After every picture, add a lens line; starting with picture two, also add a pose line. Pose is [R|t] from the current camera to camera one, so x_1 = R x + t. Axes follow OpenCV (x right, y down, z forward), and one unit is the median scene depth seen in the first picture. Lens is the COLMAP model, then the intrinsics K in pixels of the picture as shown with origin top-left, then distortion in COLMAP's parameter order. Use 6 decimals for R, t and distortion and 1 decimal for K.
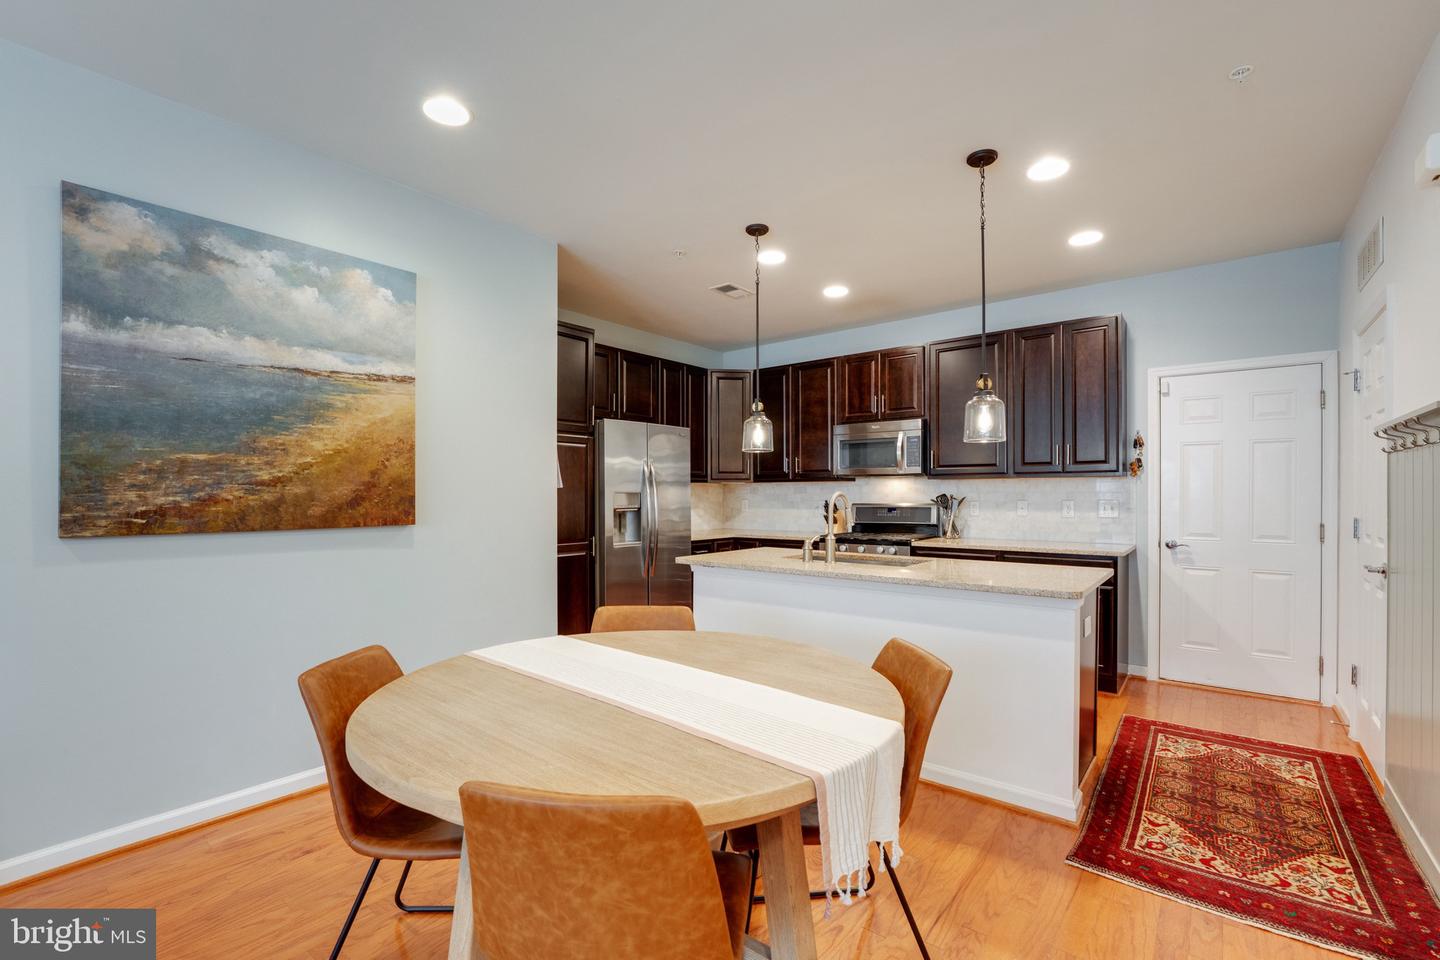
lens RADIAL K [[636.7, 0, 725.8], [0, 636.7, 490.1], [0, 0, 1]] dist [-0.016596, 0.003827]
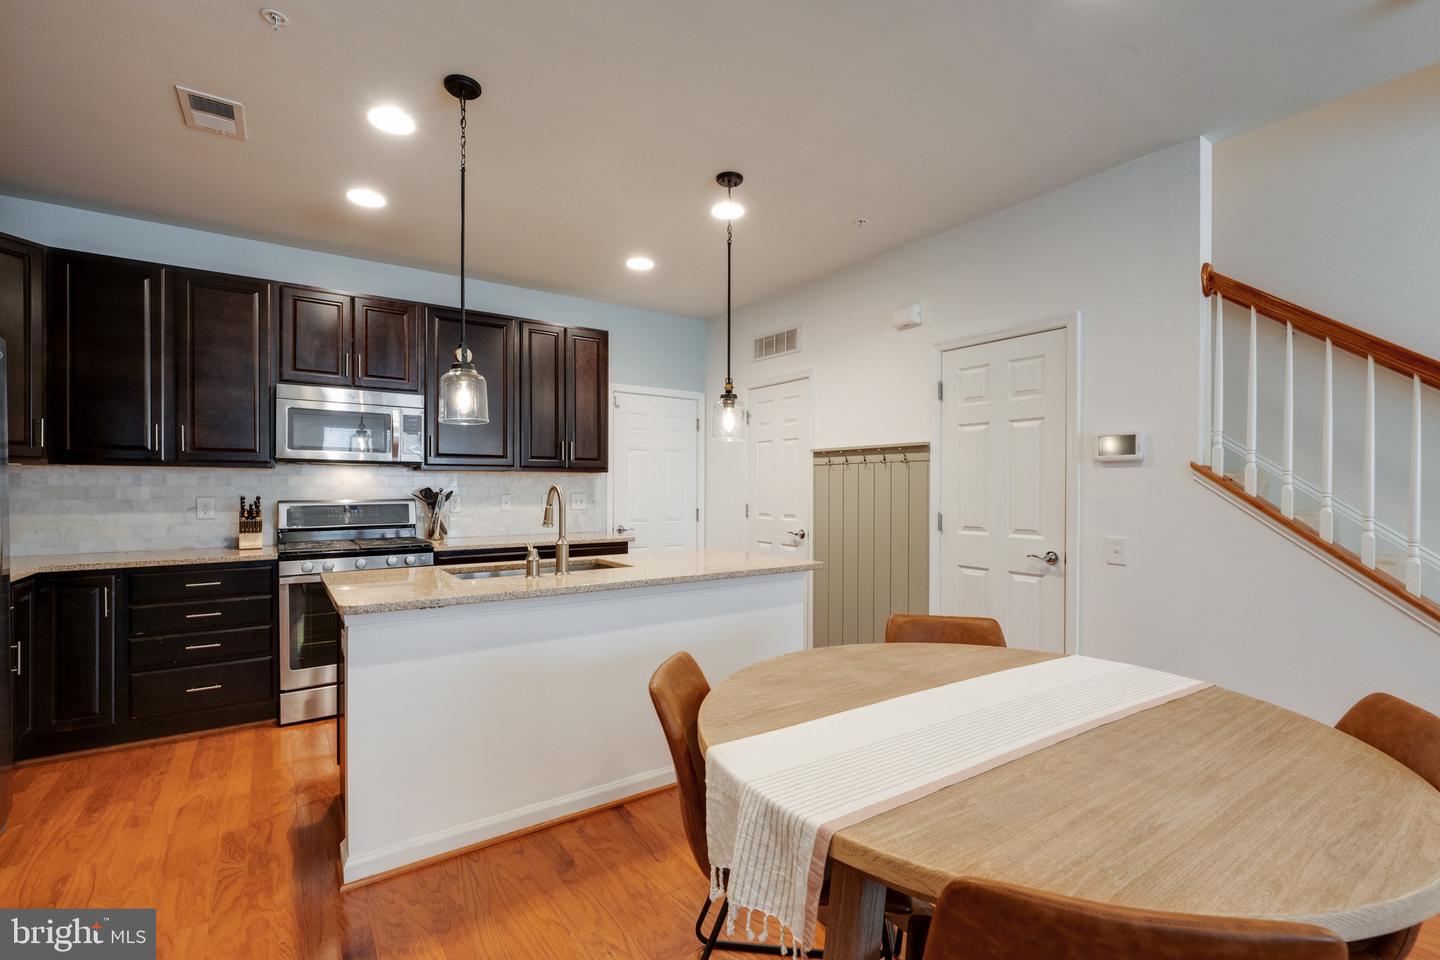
lens RADIAL K [[636.7, 0, 725.4], [0, 636.7, 495.3], [0, 0, 1]] dist [-0.016596, 0.003827]
pose [[0.272398, -0.008187, 0.962150, -0.425882], [-0.008701, 0.999902, 0.010971, 0.004143], [-0.962145, -0.011360, 0.272300, 0.463500]]
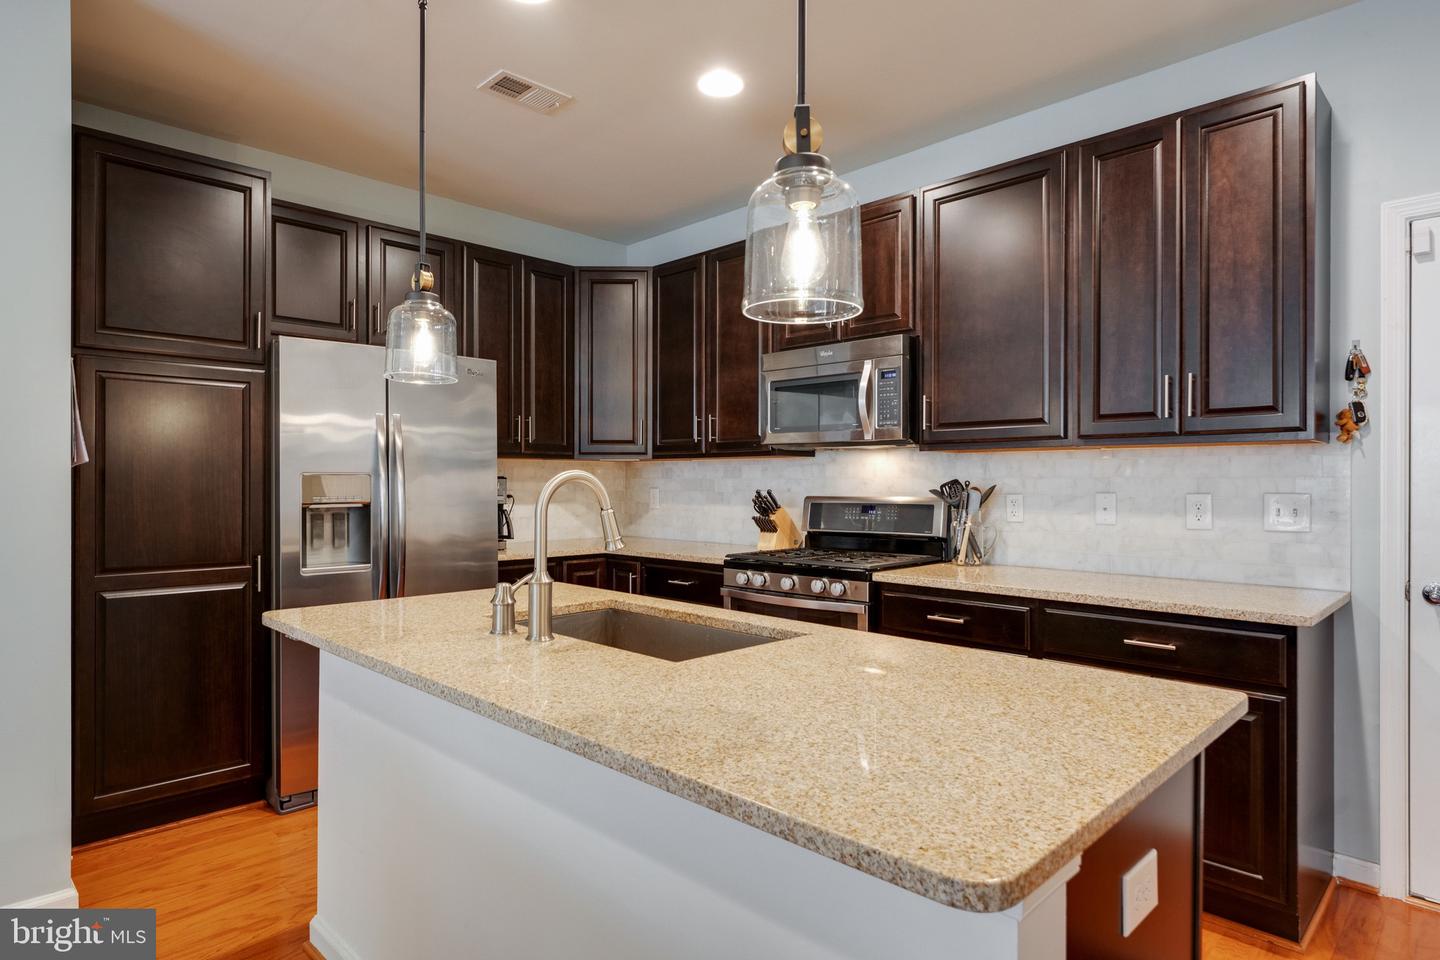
lens RADIAL K [[822.1, 0, 705.6], [0, 822.1, 476.2], [0, 0, 1]] dist [-0.001648, 0.001647]
pose [[0.992462, 0.004593, -0.122465, 0.262928], [-0.004679, 0.999989, -0.000411, 0.005394], [0.122462, 0.000981, 0.992473, 0.360328]]
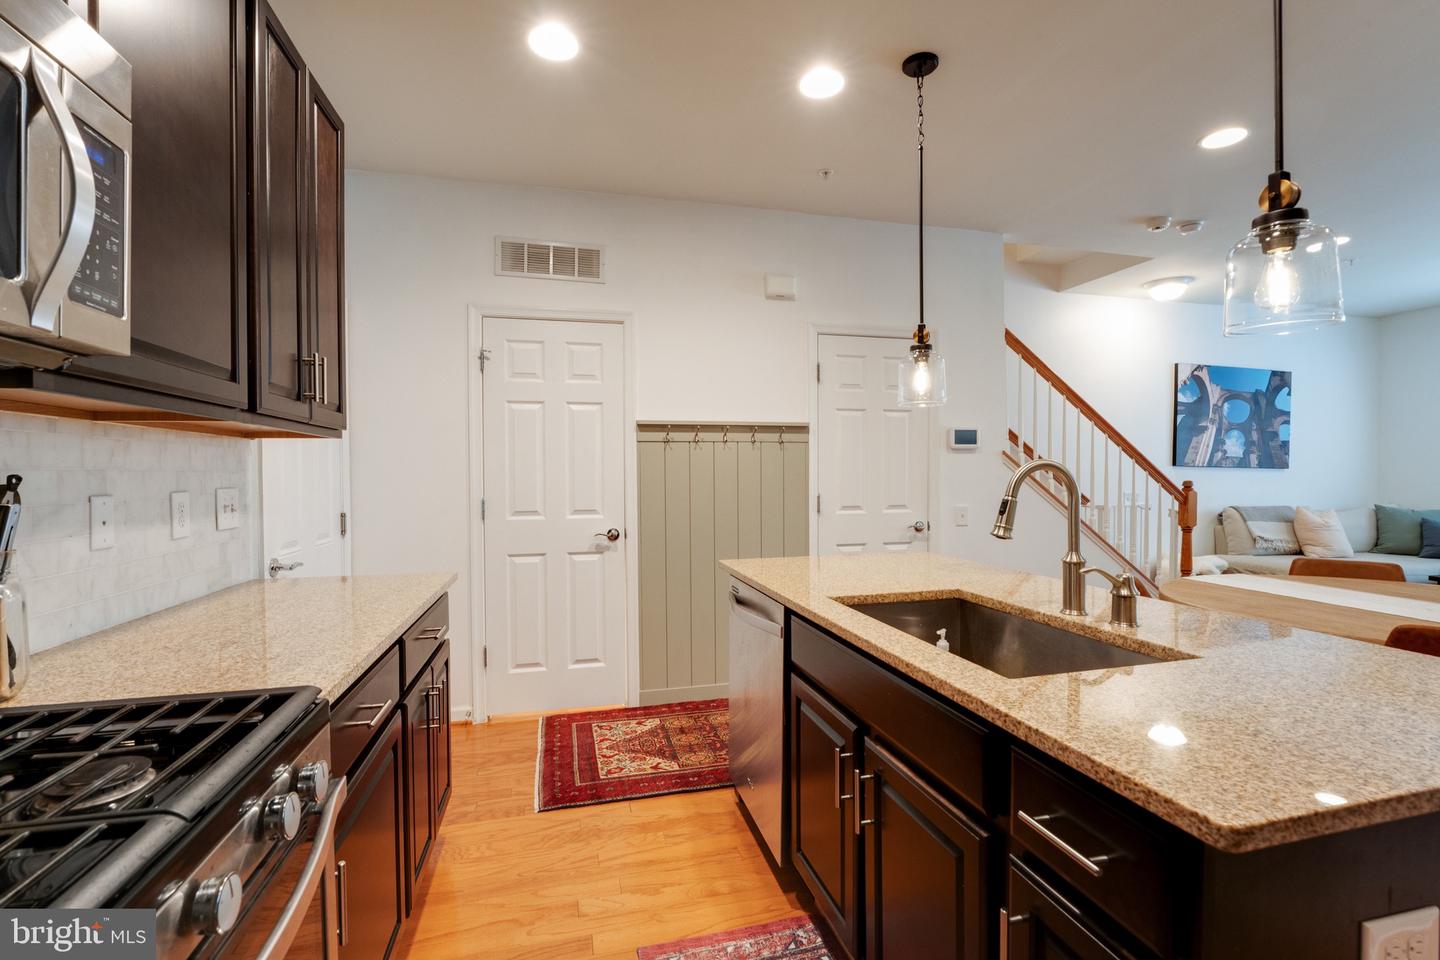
lens RADIAL K [[646.7, 0, 722.4], [0, 646.7, 480.7], [0, 0, 1]] dist [0.000900, -0.001366]
pose [[-0.800592, 0.004340, 0.599195, 0.065215], [0.007916, 0.999963, 0.003333, 0.011699], [-0.599158, 0.007411, -0.800597, 1.202059]]
